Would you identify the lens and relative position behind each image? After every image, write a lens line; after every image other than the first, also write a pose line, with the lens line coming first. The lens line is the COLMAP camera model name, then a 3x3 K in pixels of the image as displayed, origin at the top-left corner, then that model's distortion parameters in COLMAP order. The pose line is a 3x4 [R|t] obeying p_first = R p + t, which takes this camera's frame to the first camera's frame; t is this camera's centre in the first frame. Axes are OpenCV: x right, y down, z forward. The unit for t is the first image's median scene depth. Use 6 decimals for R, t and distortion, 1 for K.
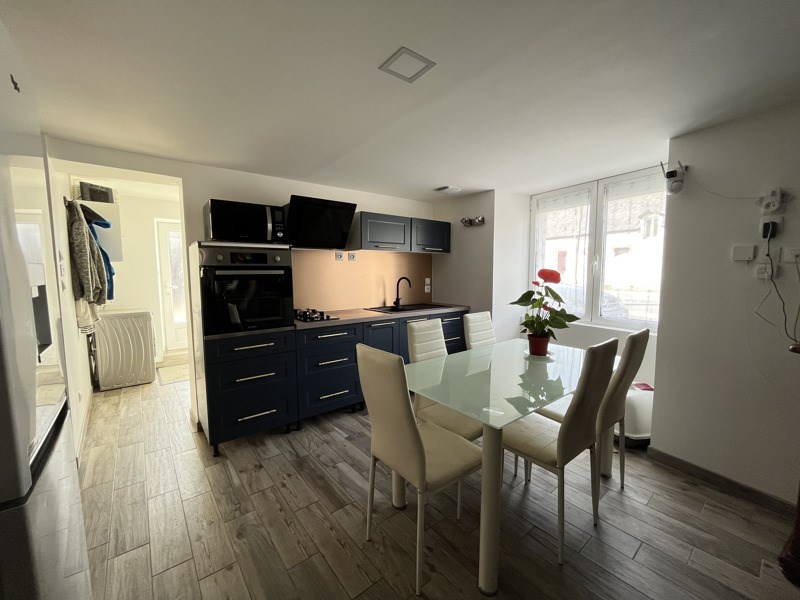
lens RADIAL K [[324.3, 0, 396.1], [0, 324.3, 302.2], [0, 0, 1]] dist [0.000928, 0.000349]
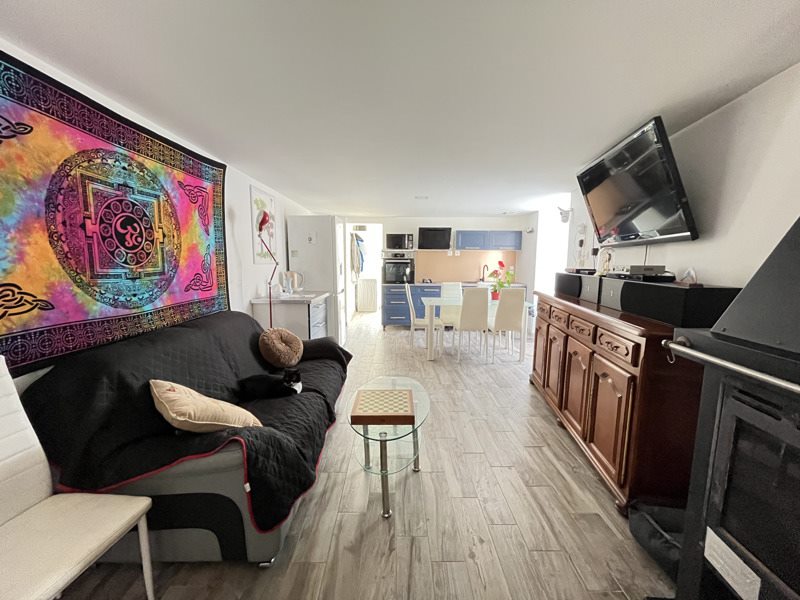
lens RADIAL K [[324.3, 0, 402.6], [0, 324.3, 299.6], [0, 0, 1]] dist [0.000928, 0.000349]
pose [[0.786941, 0.084275, -0.611246, 0.999954], [-0.068676, 0.996437, 0.048967, 0.070200], [0.613195, 0.003444, 0.789924, -0.844600]]
